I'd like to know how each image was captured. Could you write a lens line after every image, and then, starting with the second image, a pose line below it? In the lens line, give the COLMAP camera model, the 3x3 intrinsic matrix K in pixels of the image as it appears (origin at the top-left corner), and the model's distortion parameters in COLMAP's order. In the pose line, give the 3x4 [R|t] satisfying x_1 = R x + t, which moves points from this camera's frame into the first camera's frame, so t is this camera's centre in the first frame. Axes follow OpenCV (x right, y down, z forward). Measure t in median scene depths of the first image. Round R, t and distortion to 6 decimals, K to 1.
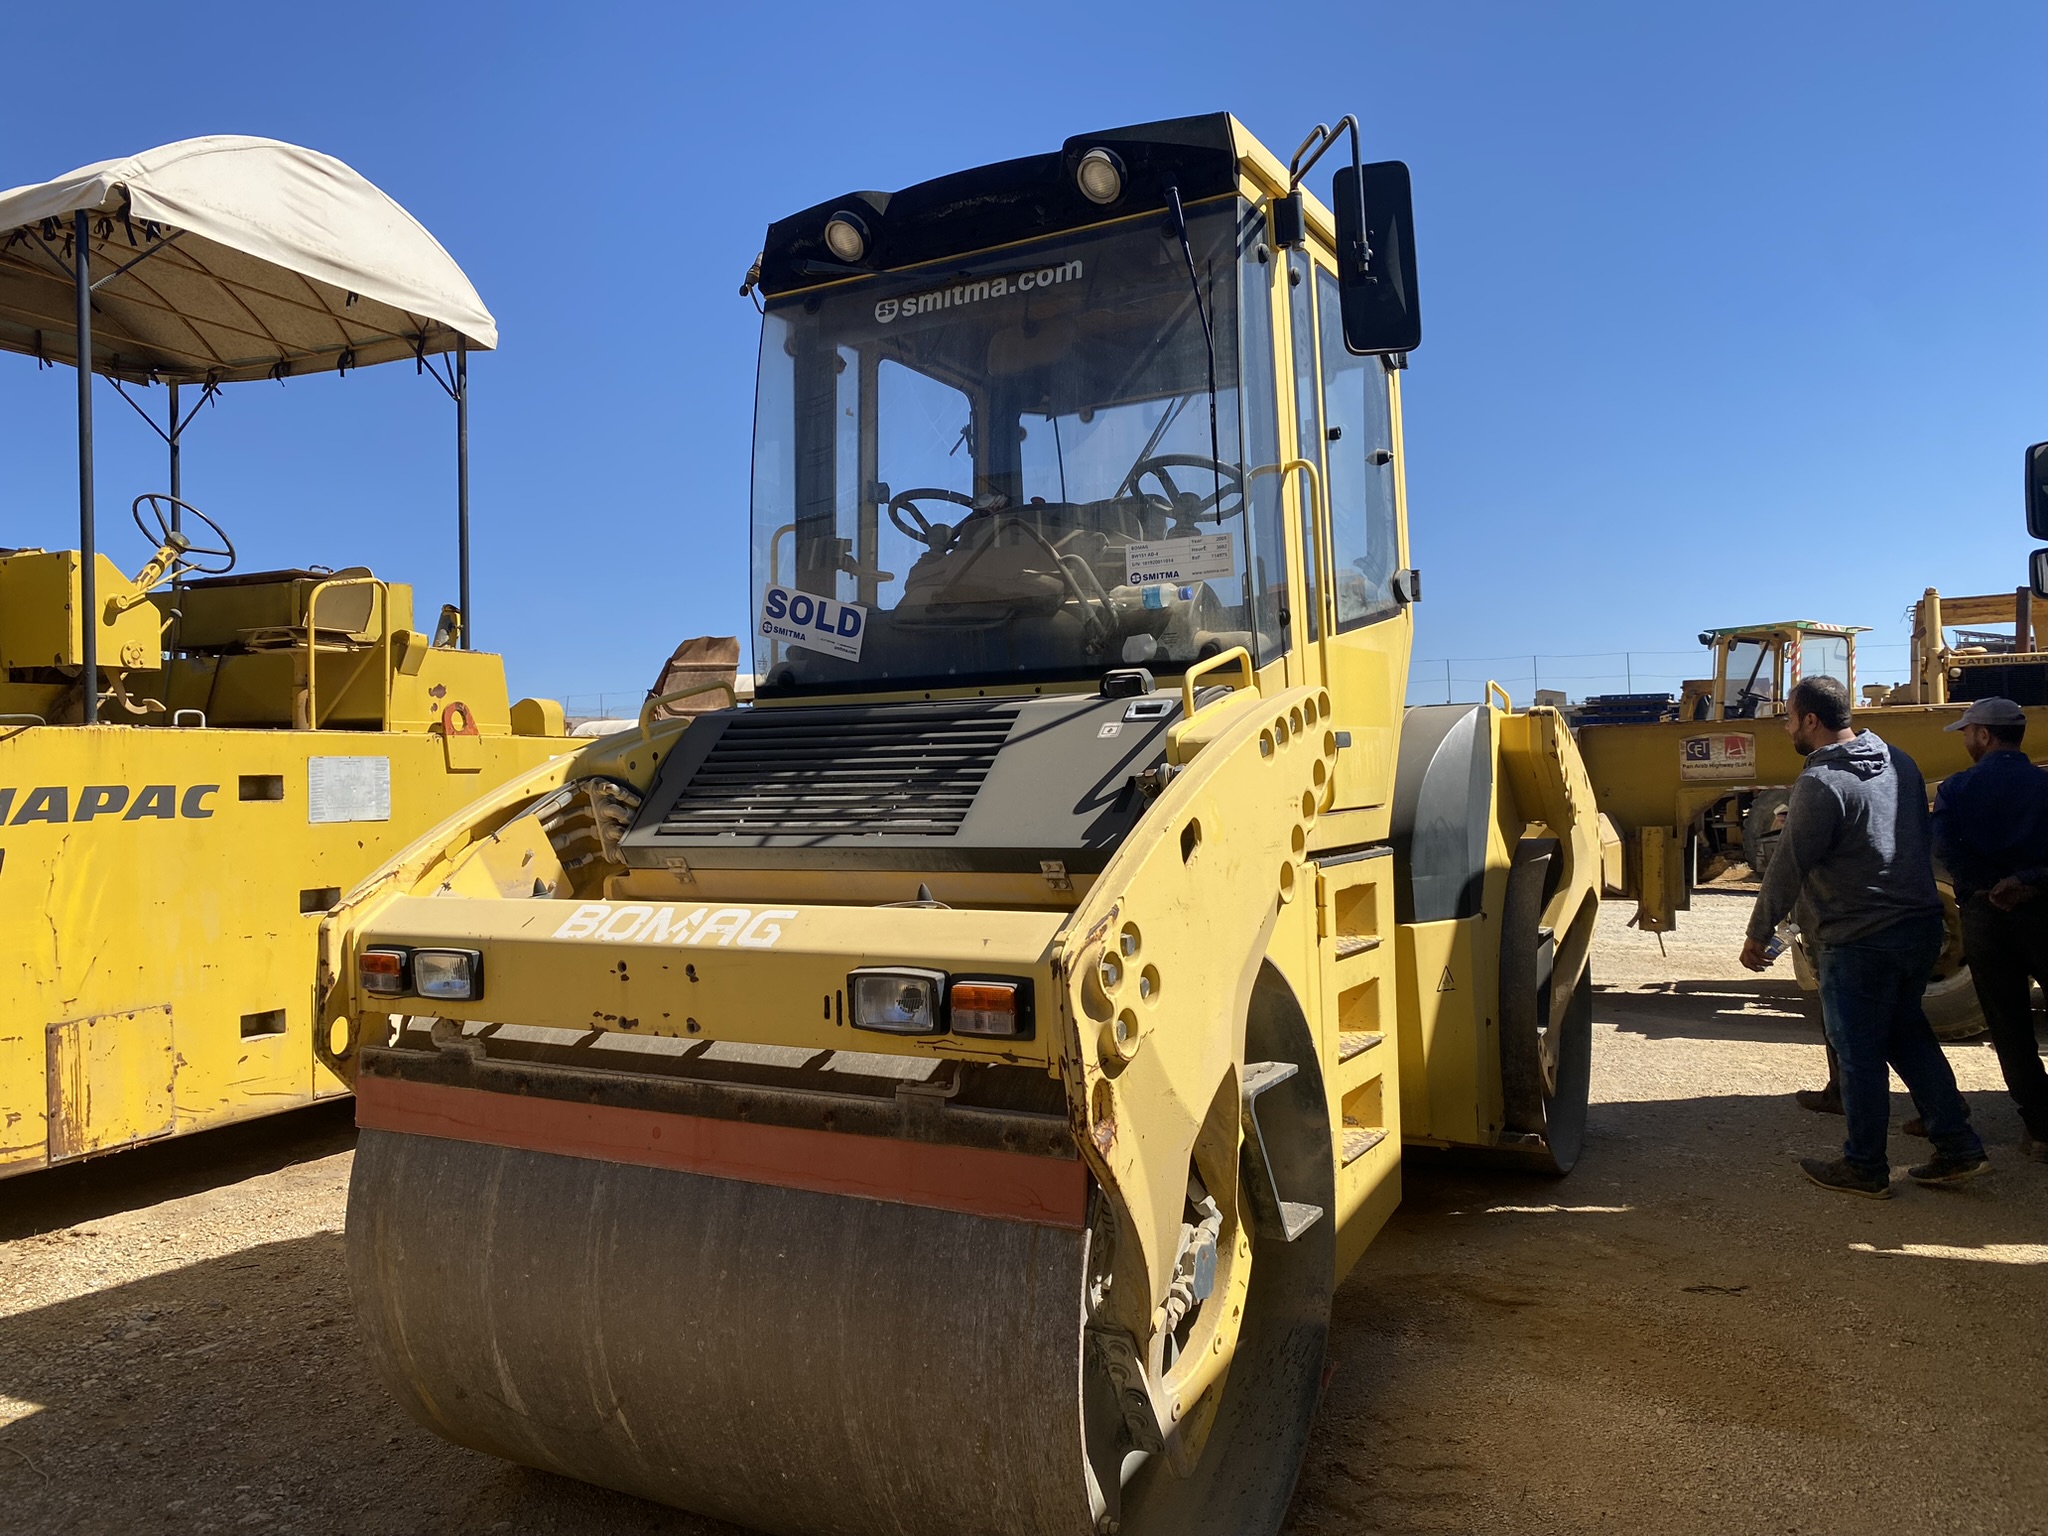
lens RADIAL K [[1557.0, 0, 1024.0], [0, 1557.0, 768.0], [0, 0, 1]] dist [0.065295, -0.079763]
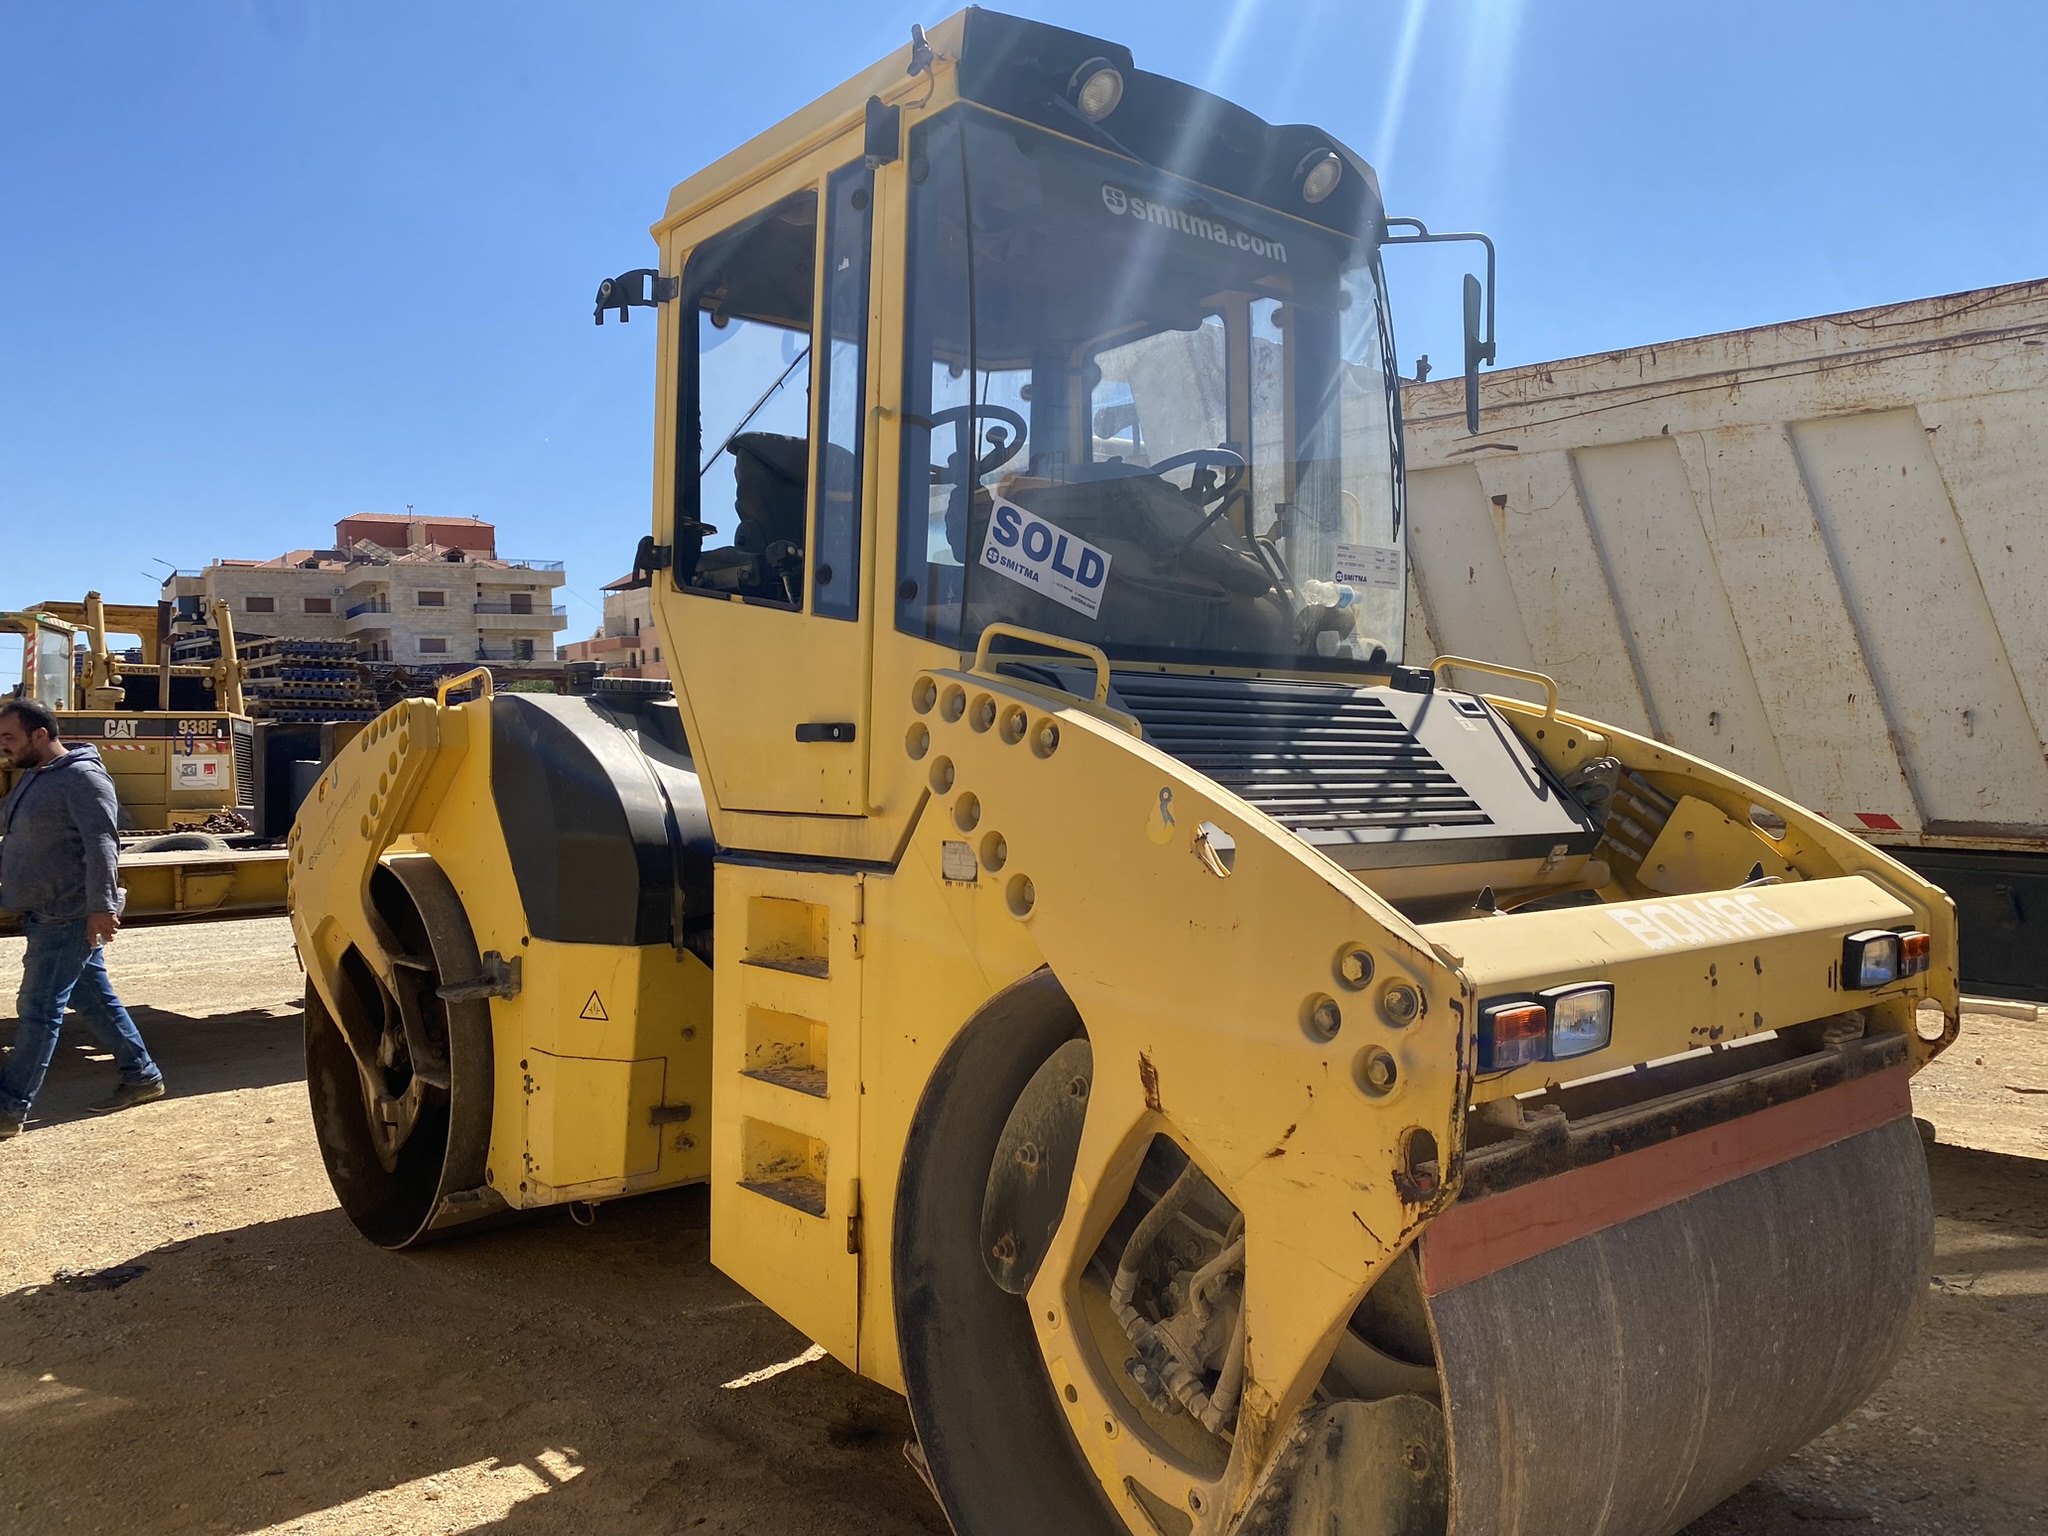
lens RADIAL K [[1557.0, 0, 1024.0], [0, 1557.0, 768.0], [0, 0, 1]] dist [0.065295, -0.079763]
pose [[0.330476, 0.018033, 0.943642, -0.884440], [-0.010806, 0.999824, -0.015322, 0.021738], [-0.943752, -0.005134, 0.330613, 0.773270]]
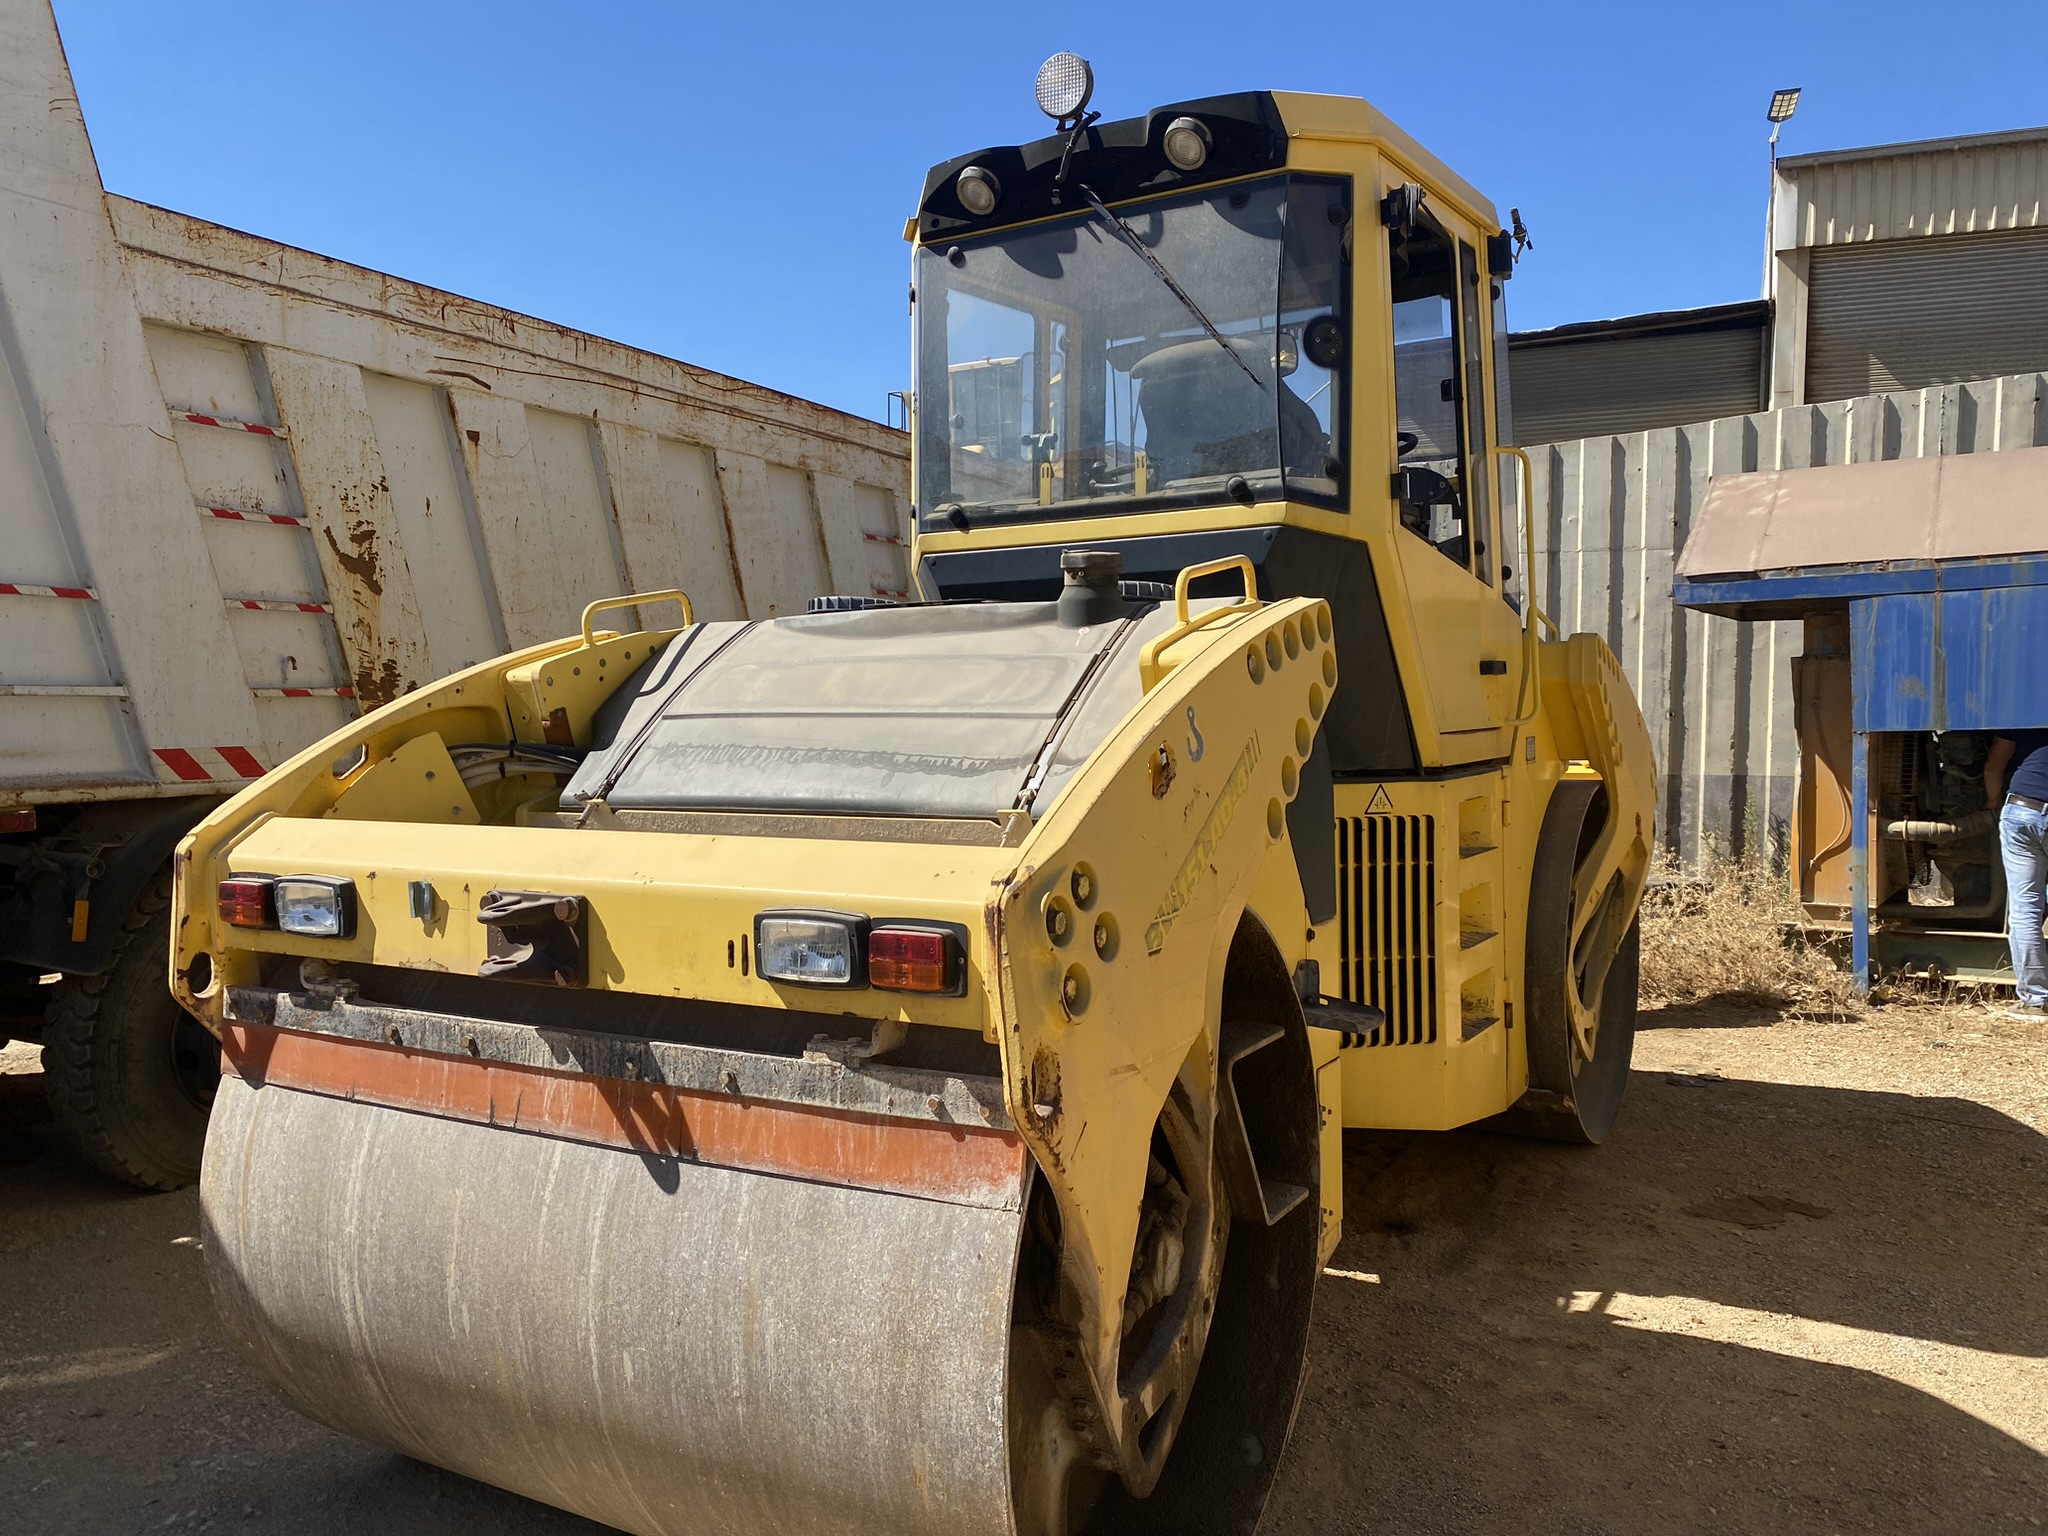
lens RADIAL K [[1572.4, 0, 1013.6], [0, 1572.4, 767.2], [0, 0, 1]] dist [0.061727, -0.099155]
pose [[-0.997809, 0.048165, 0.045361, 0.177536], [0.050155, 0.997781, 0.043801, -0.001321], [-0.043151, 0.045980, -0.998010, 2.330314]]
